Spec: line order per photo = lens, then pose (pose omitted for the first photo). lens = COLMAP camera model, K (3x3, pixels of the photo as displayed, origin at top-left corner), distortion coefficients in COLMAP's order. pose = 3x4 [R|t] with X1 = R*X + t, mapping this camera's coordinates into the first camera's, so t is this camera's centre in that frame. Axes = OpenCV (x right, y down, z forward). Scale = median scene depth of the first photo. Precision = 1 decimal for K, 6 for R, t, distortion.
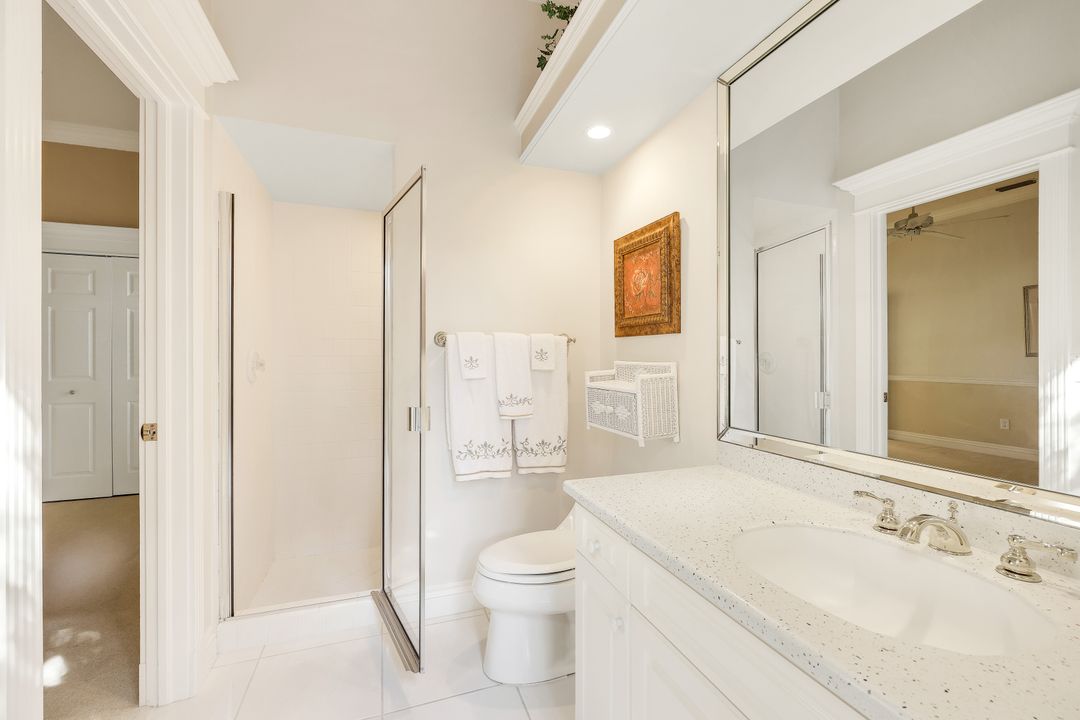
lens RADIAL K [[436.8, 0, 537.1], [0, 436.8, 358.3], [0, 0, 1]] dist [0.000421, 0.000037]
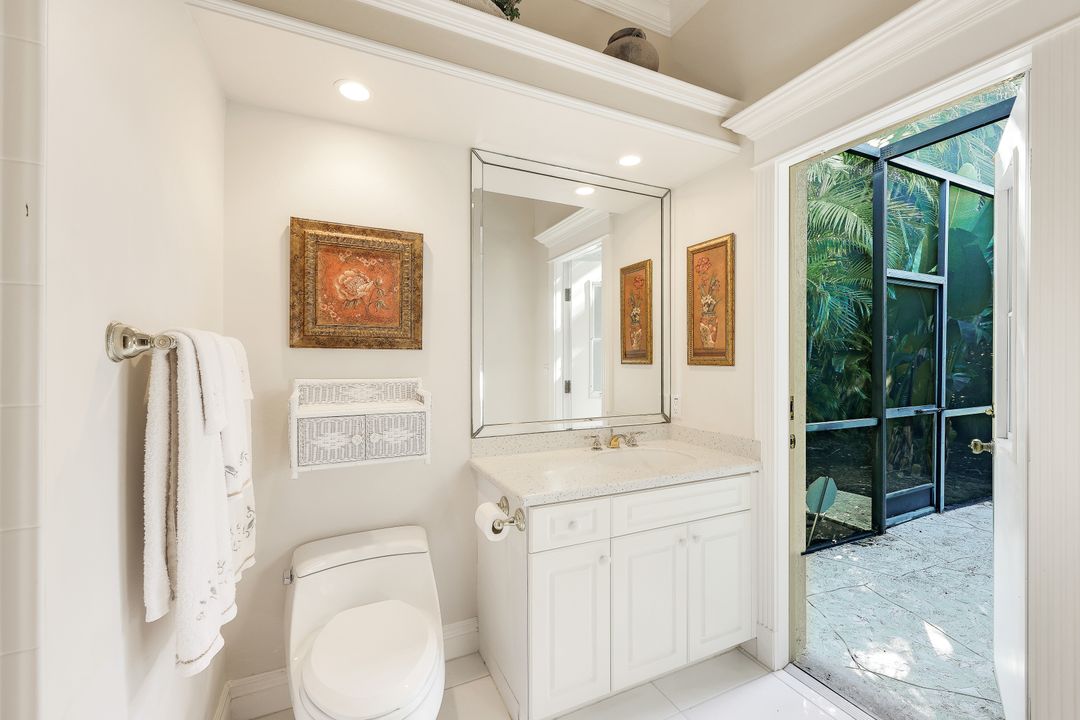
lens RADIAL K [[436.8, 0, 538.7], [0, 436.8, 358.7], [0, 0, 1]] dist [0.000421, 0.000037]
pose [[-0.092714, -0.007877, 0.995662, -0.678663], [-0.005258, 0.999959, 0.007422, -0.041434], [-0.995679, -0.004547, -0.092751, 0.739069]]
